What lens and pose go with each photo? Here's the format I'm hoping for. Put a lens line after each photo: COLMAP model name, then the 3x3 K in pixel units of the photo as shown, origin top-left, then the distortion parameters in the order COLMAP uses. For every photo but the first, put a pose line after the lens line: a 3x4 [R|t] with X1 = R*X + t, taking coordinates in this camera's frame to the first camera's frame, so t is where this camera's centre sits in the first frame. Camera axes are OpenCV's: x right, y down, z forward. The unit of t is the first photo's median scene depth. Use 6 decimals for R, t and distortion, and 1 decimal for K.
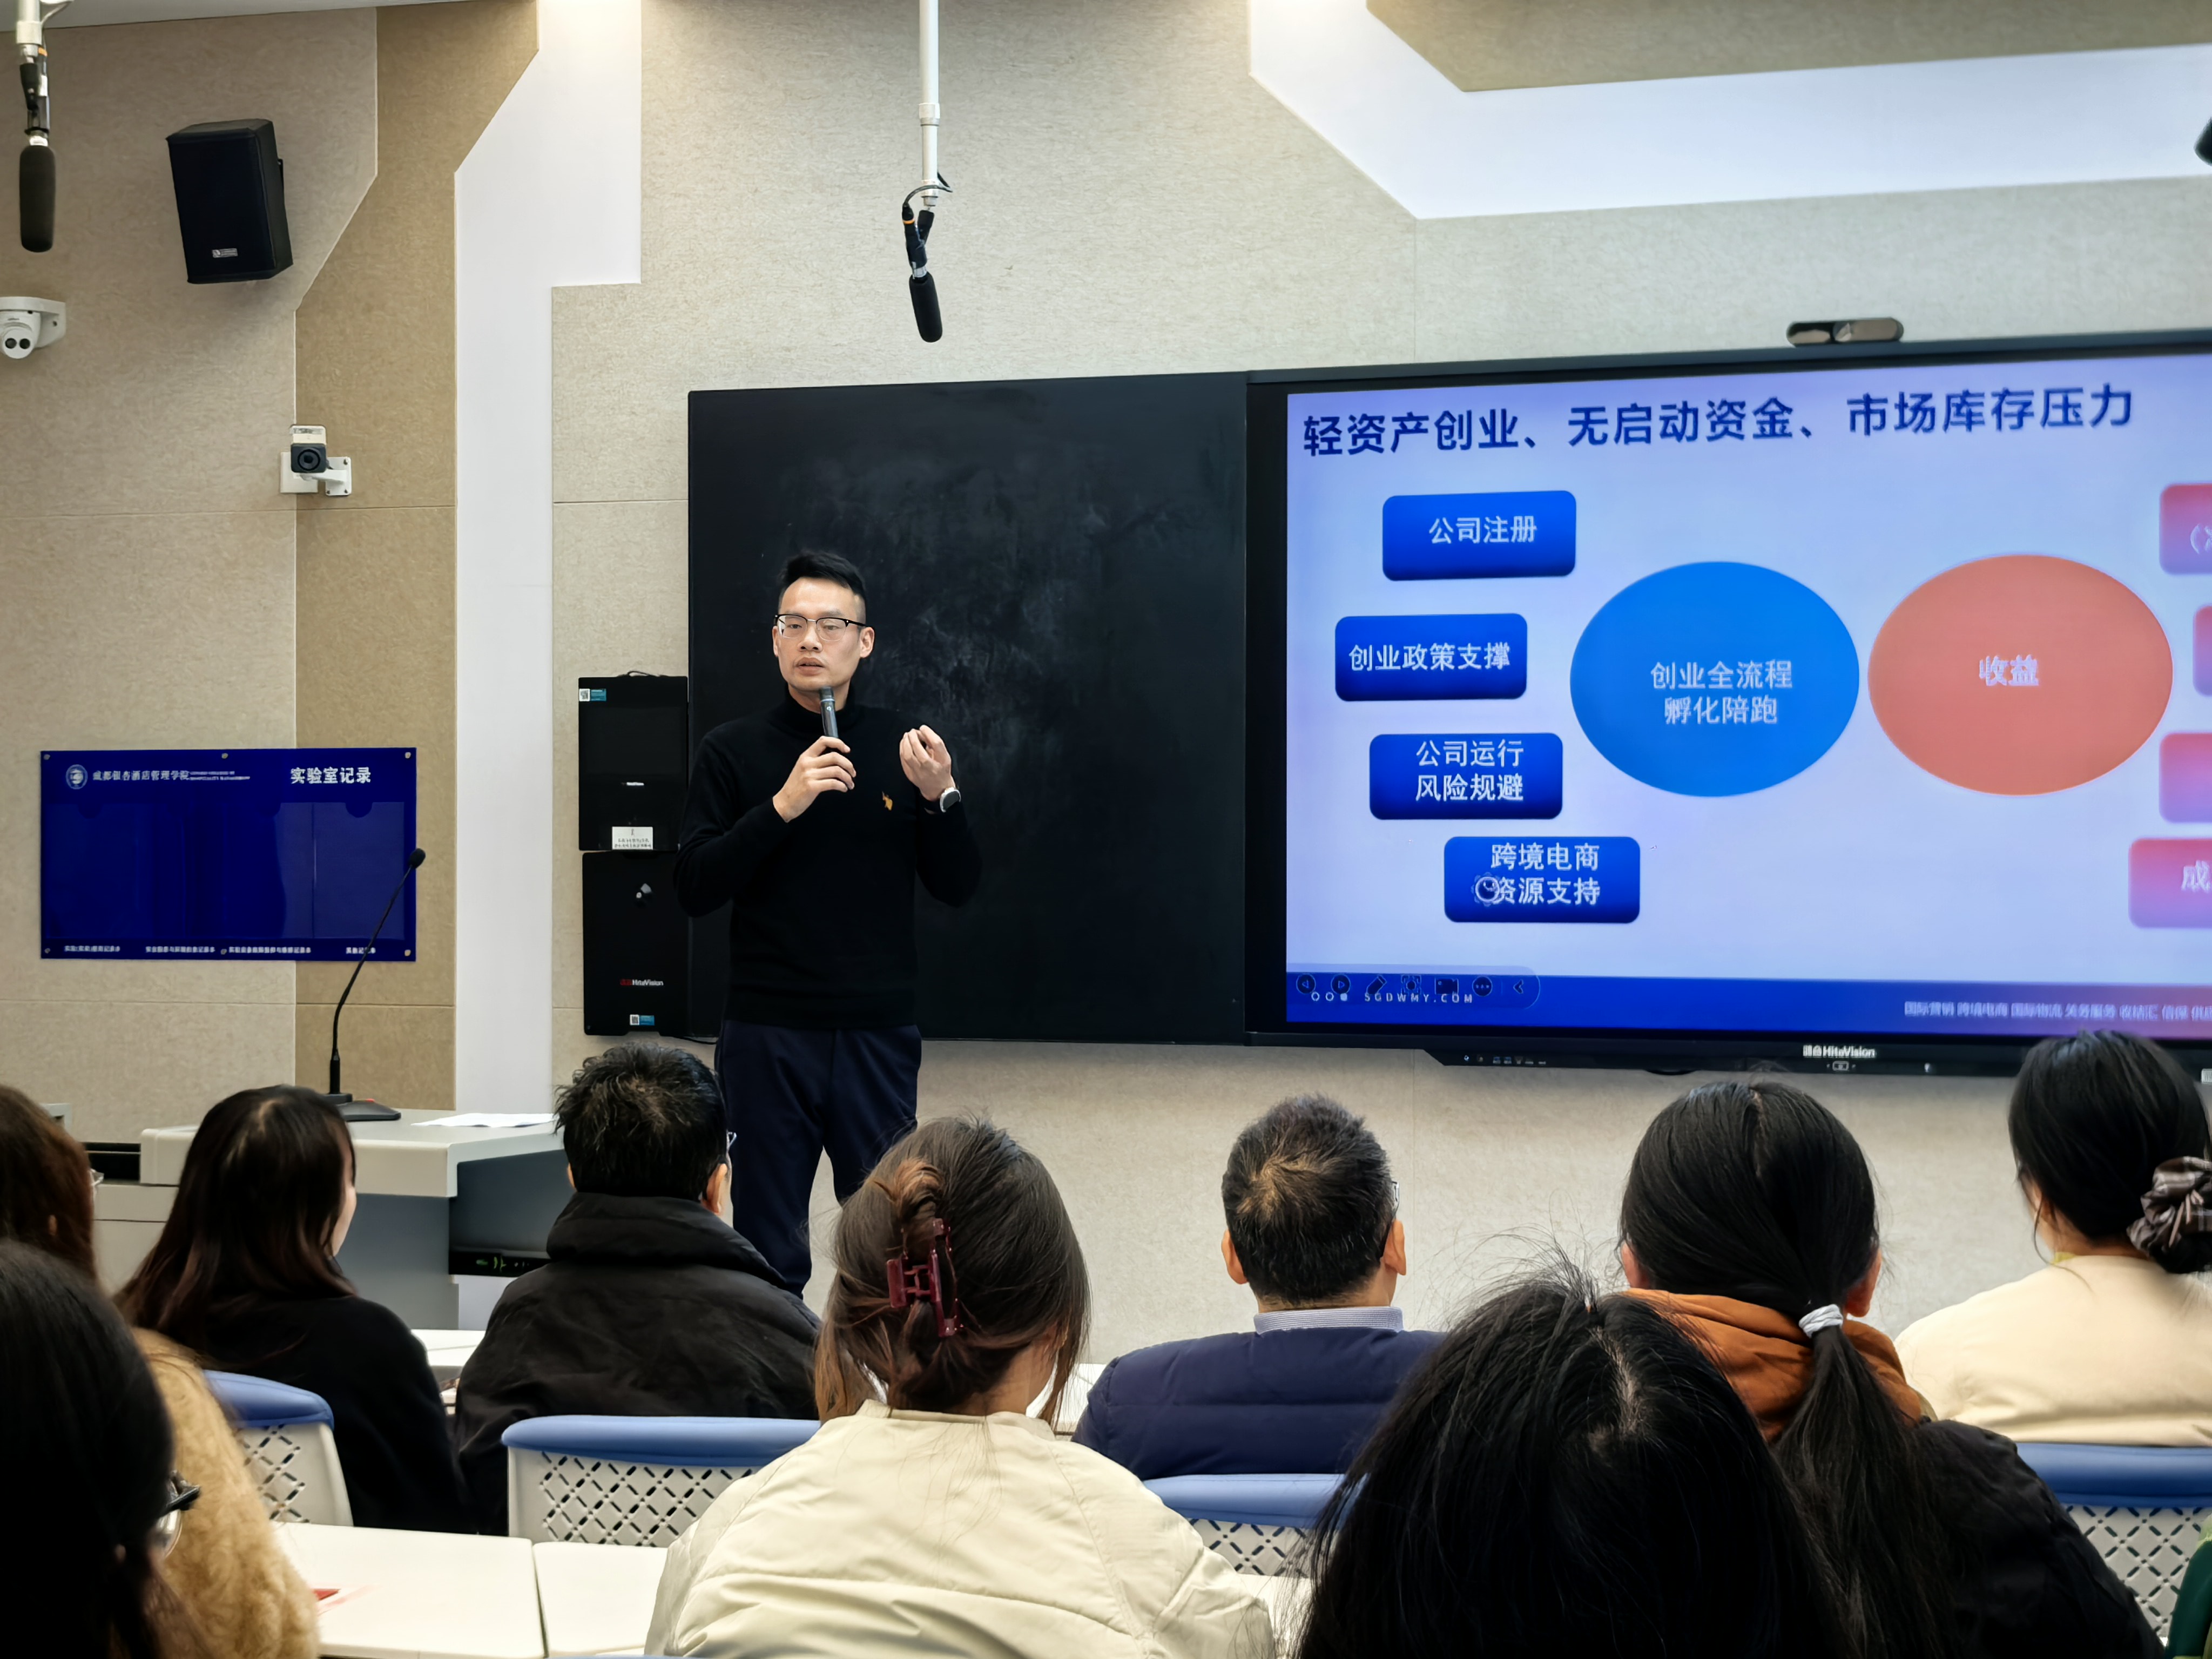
lens RADIAL K [[4715.3, 0, 1106.0], [0, 4715.3, 829.5], [0, 0, 1]] dist [0.334446, -0.725611]
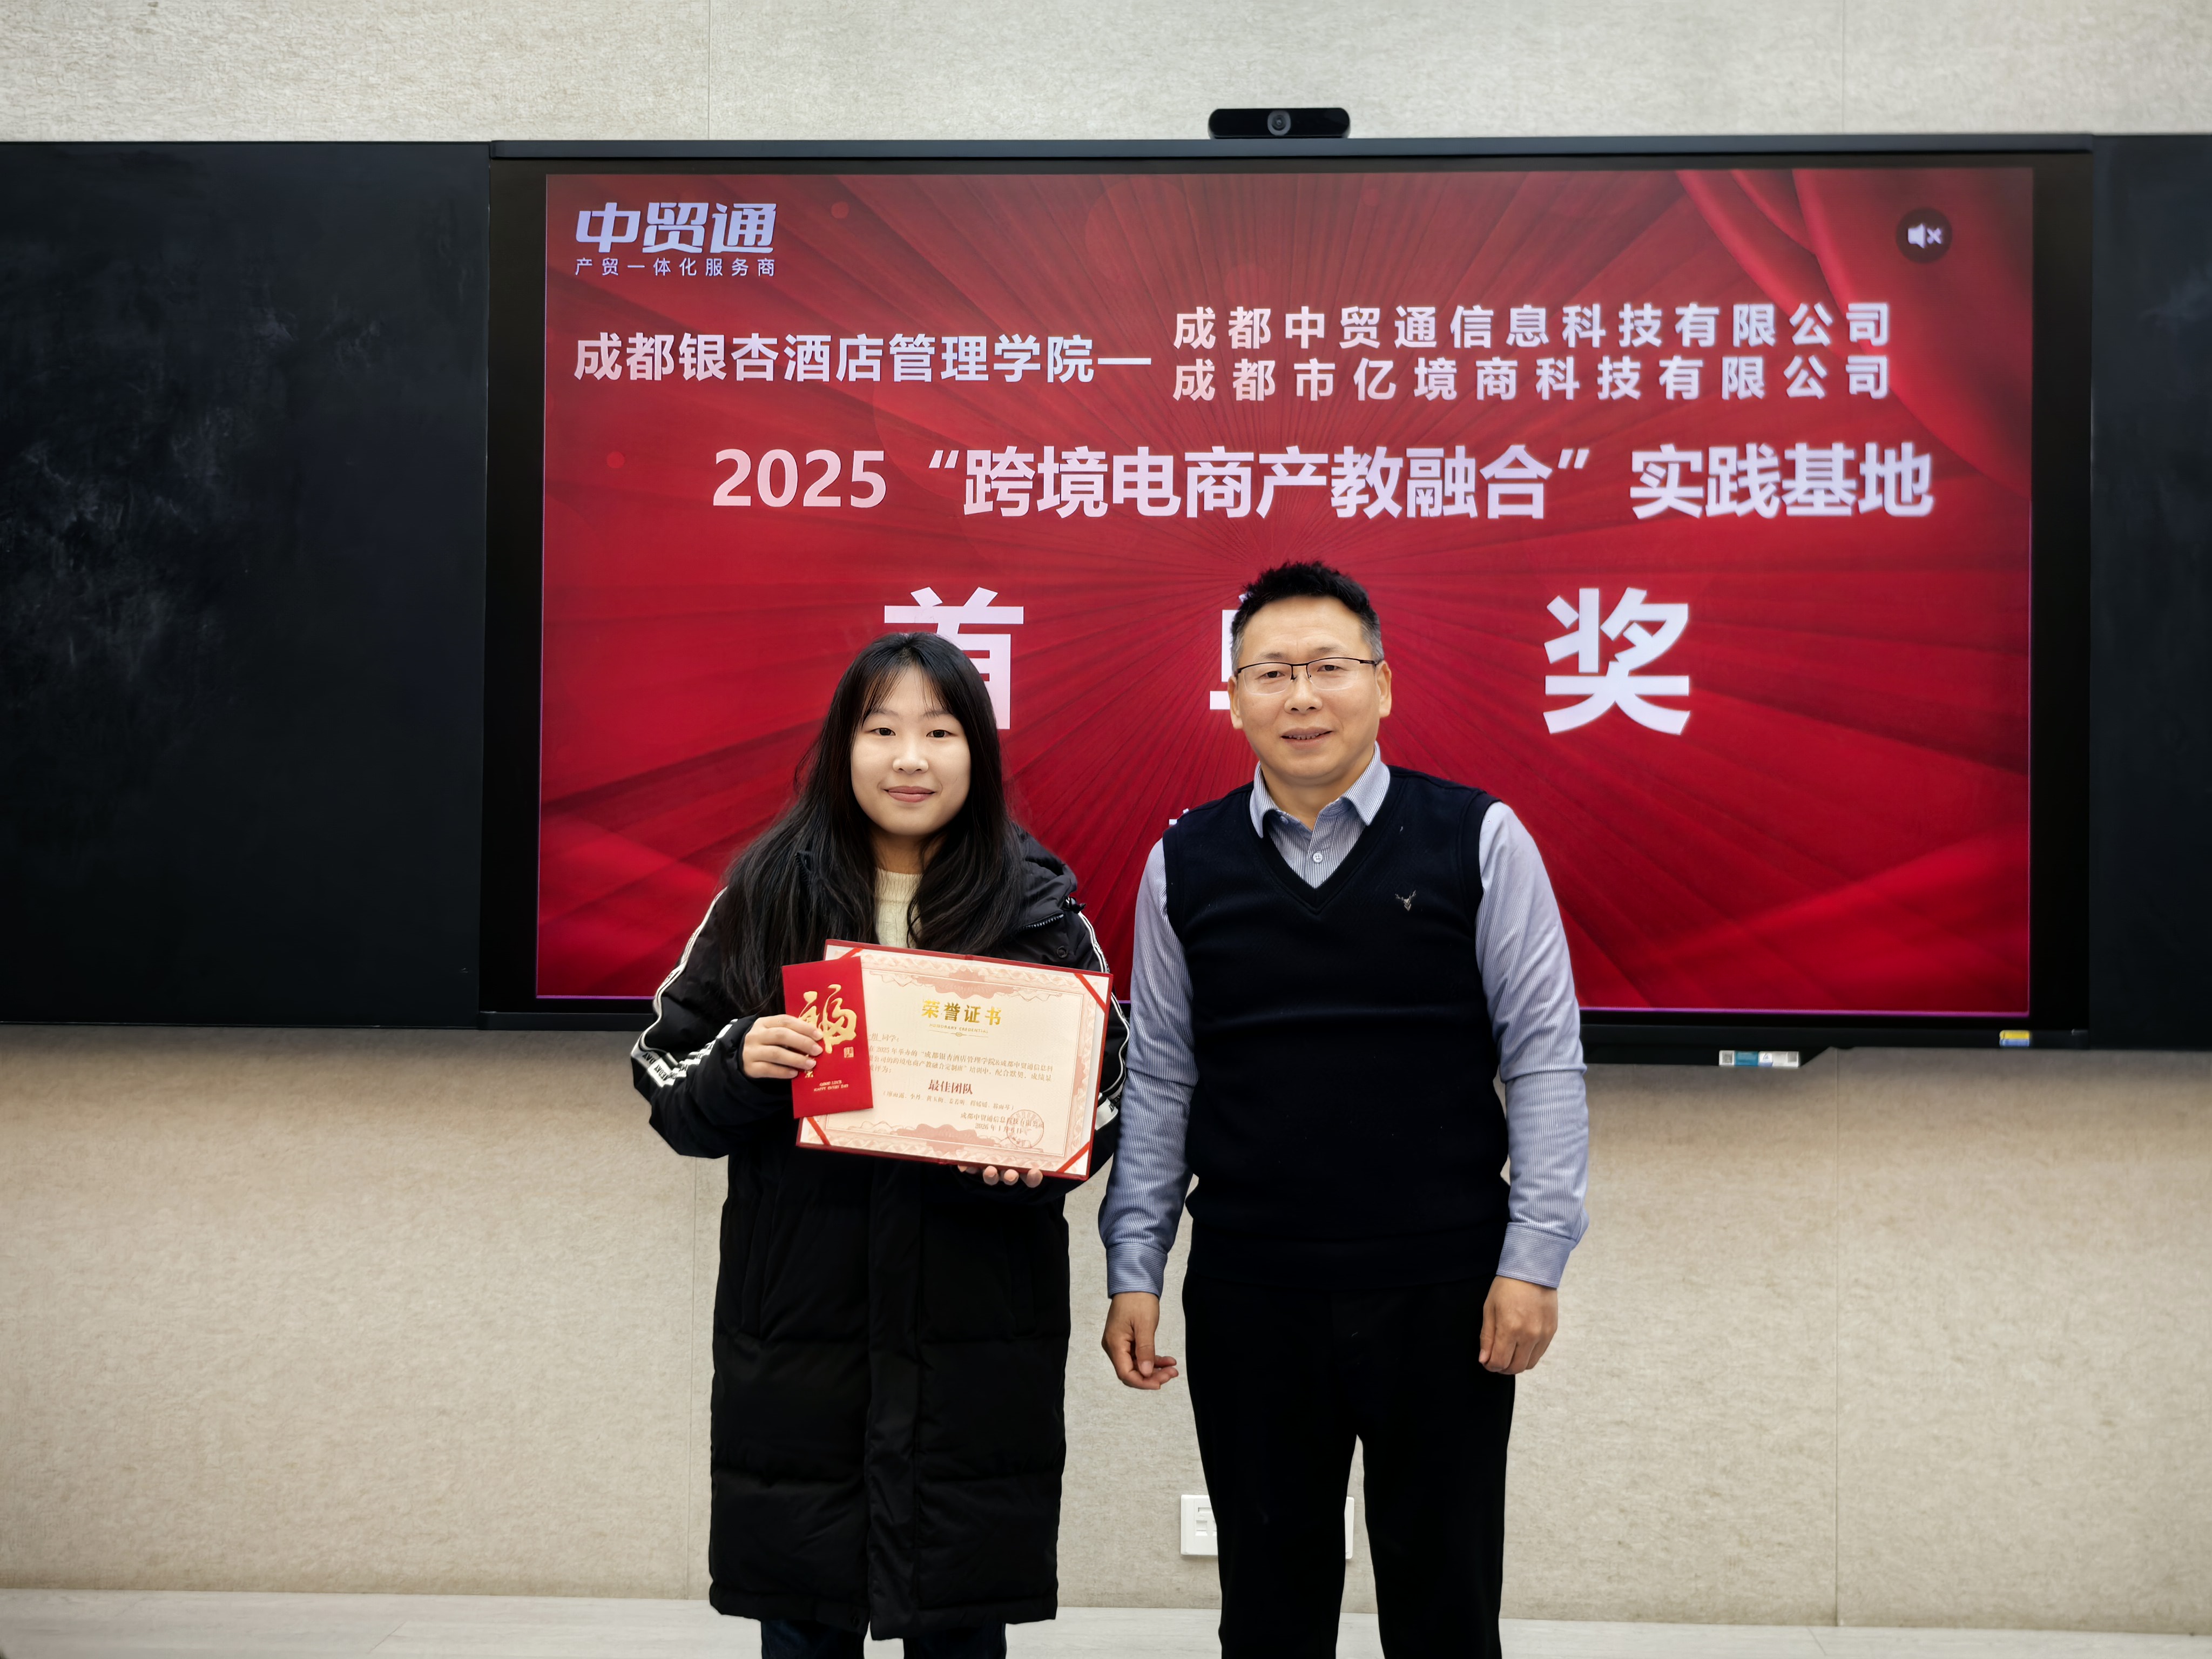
lens RADIAL K [[3362.2, 0, 1028.1], [0, 3362.2, 835.6], [0, 0, 1]] dist [0.200577, -0.833961]
pose [[0.949895, 0.017080, 0.312102, -0.055683], [-0.009714, 0.999637, -0.025142, 0.027081], [-0.312418, 0.020850, 0.949716, 0.447722]]
